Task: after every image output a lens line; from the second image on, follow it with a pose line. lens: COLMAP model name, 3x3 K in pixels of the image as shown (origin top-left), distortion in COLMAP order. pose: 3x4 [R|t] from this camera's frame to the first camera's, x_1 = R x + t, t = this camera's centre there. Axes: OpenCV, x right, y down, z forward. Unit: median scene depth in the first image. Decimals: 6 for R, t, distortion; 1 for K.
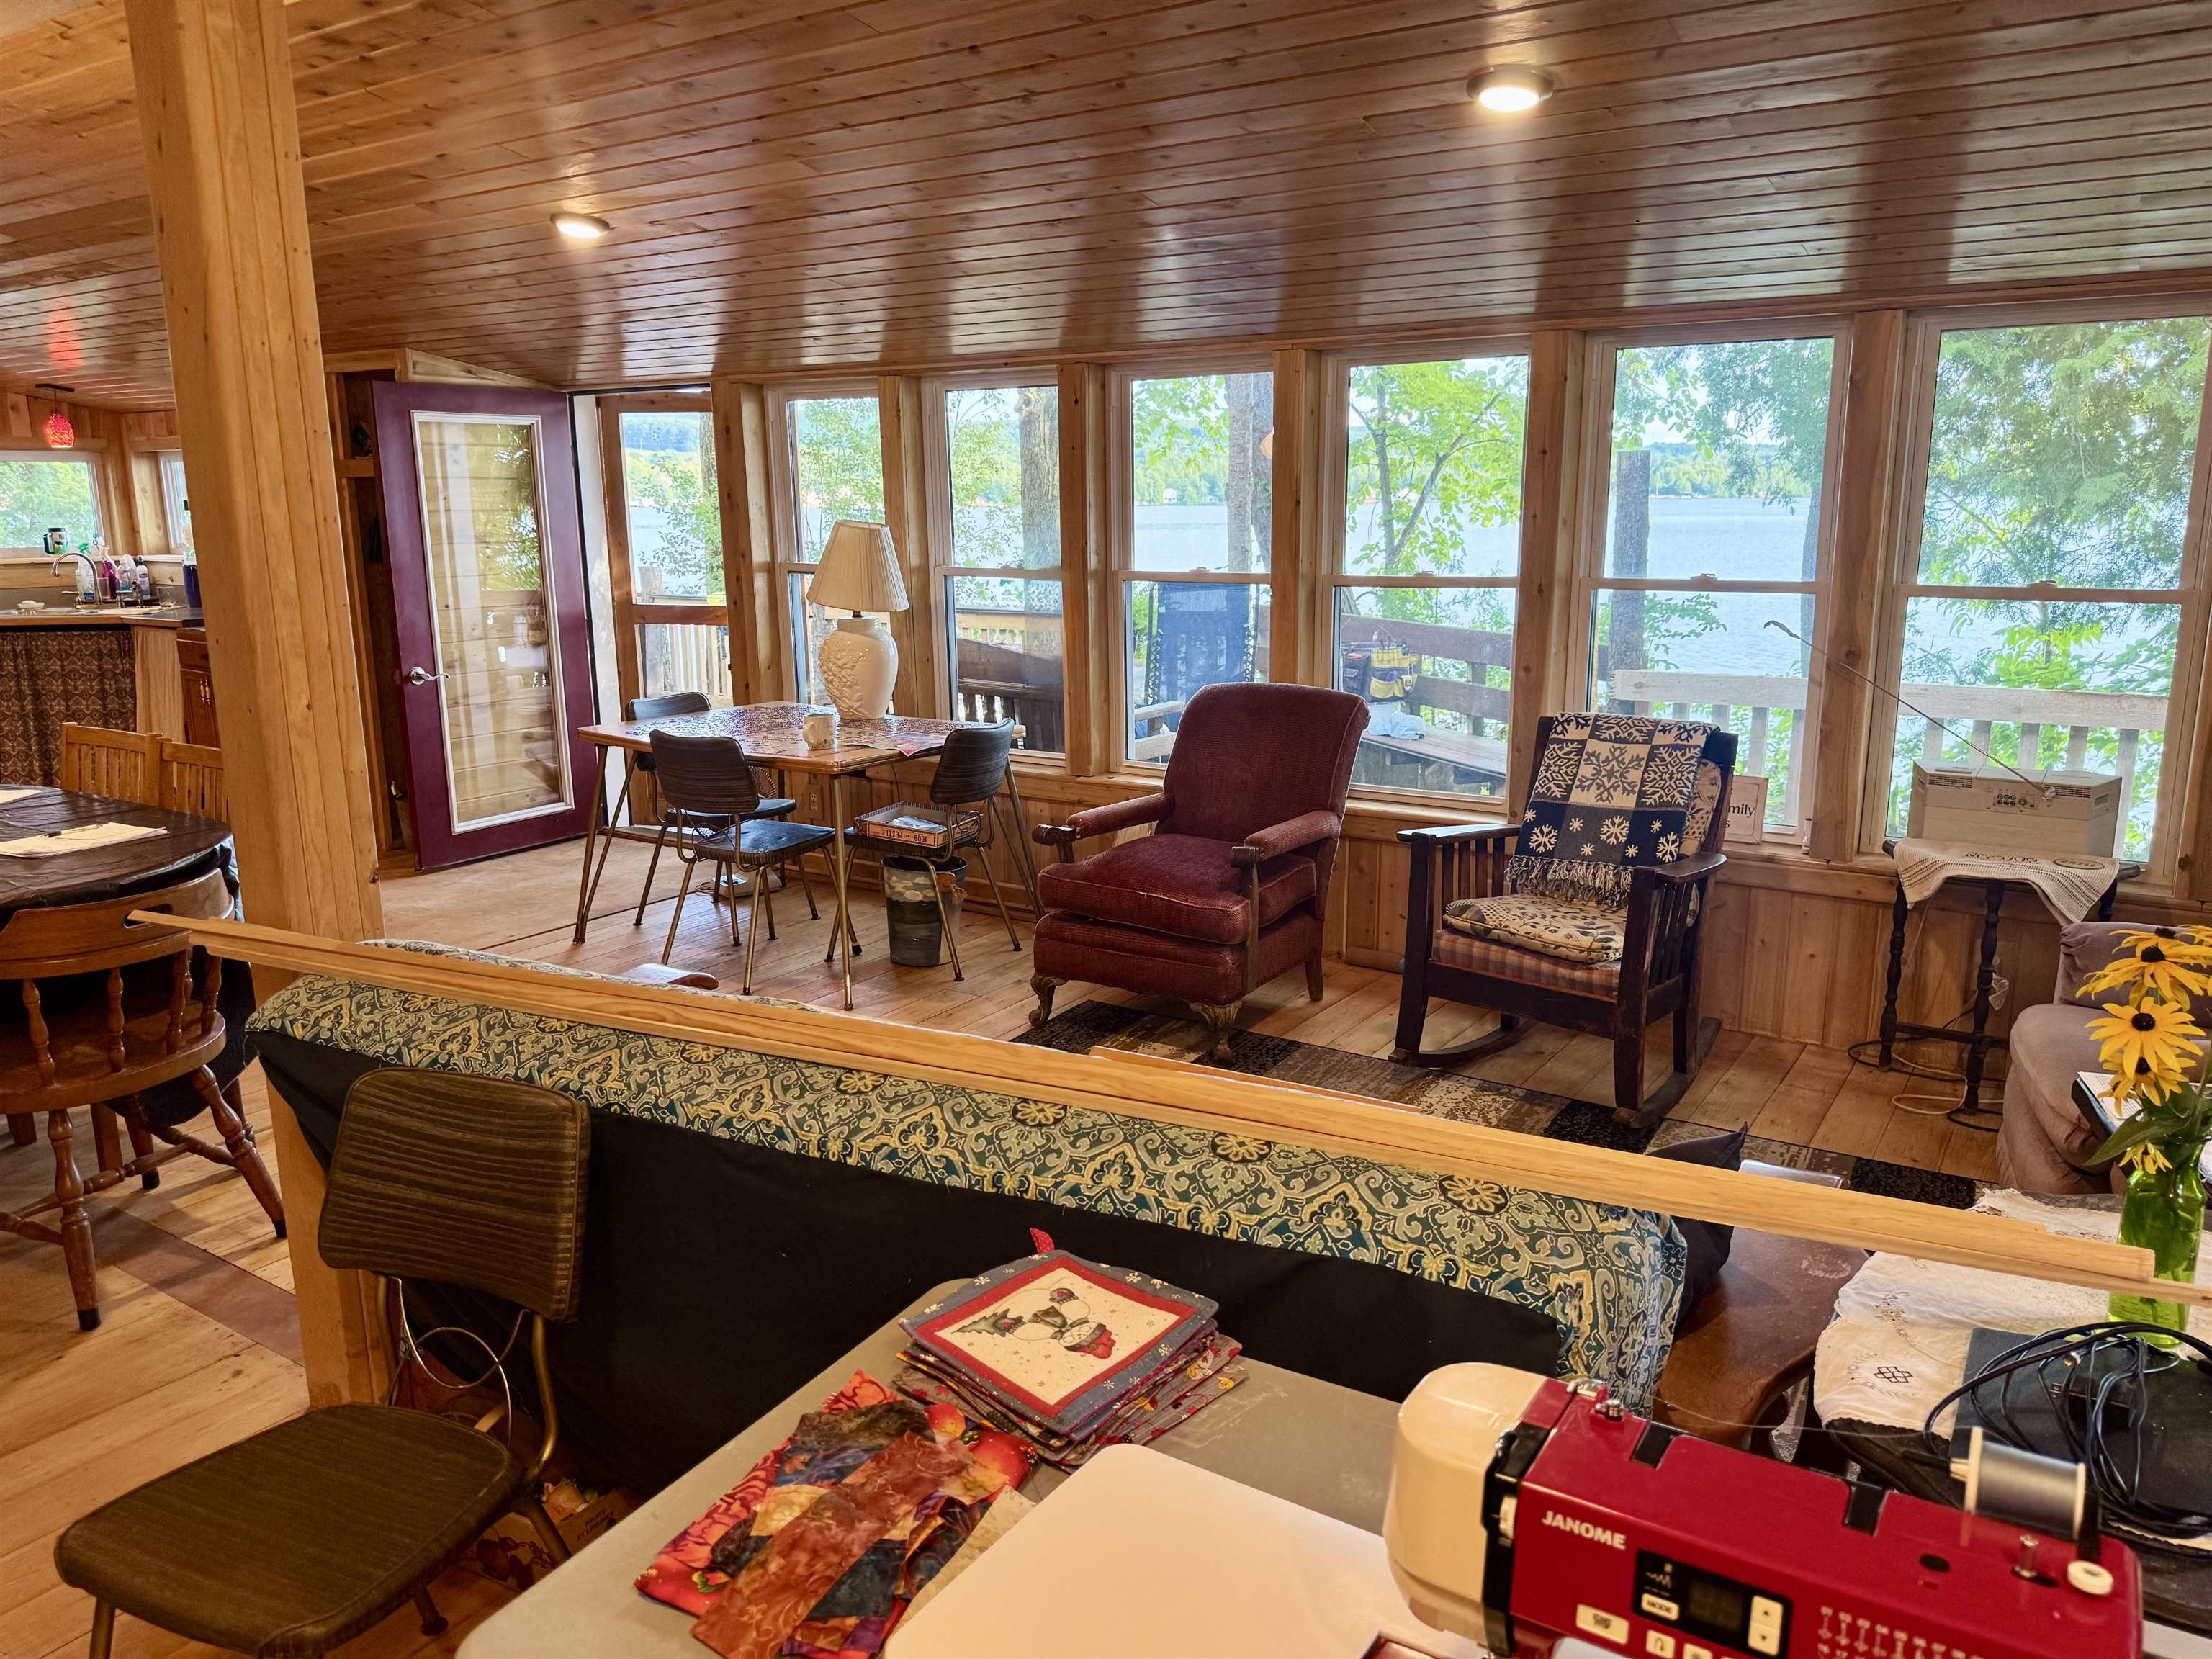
lens RADIAL K [[1561.2, 0, 1090.8], [0, 1561.2, 834.6], [0, 0, 1]] dist [0.081130, -0.109720]
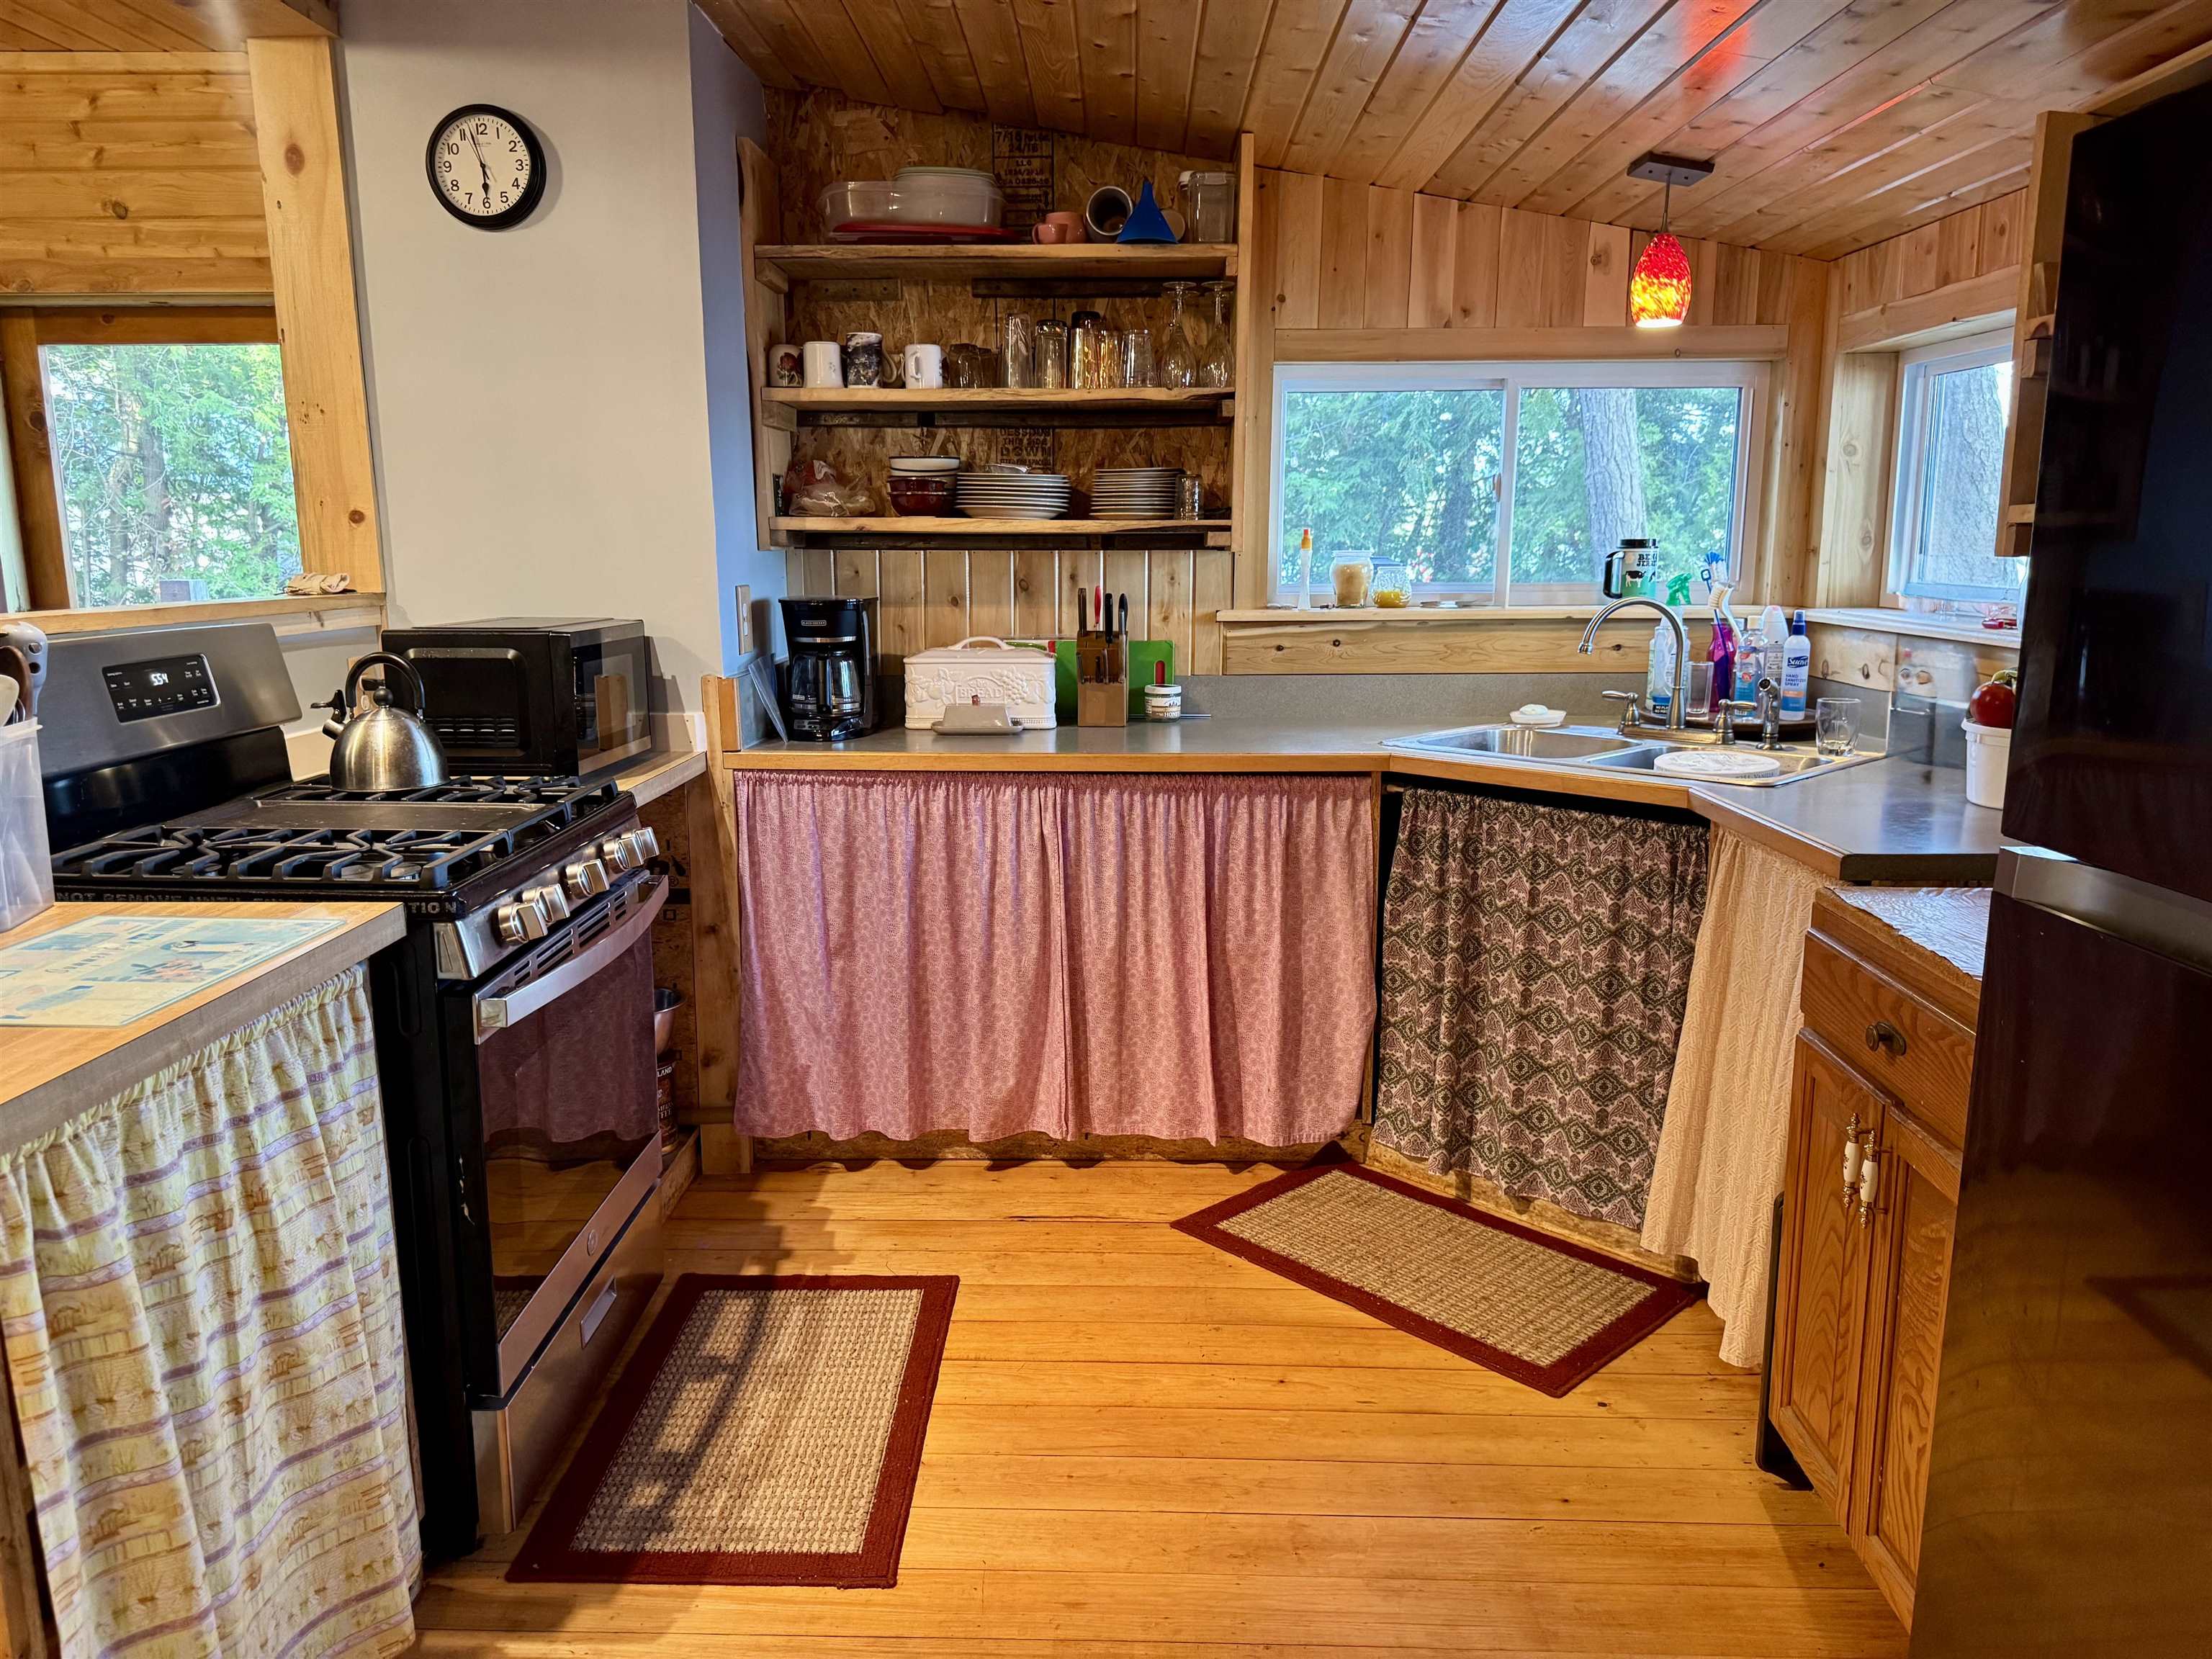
lens RADIAL K [[1561.2, 0, 1090.8], [0, 1561.2, 834.6], [0, 0, 1]] dist [0.081130, -0.109720]
pose [[0.545873, 0.160867, -0.822280, -0.365497], [-0.172506, 0.981948, 0.077585, -0.122073], [0.819917, 0.099497, 0.563770, 0.641969]]
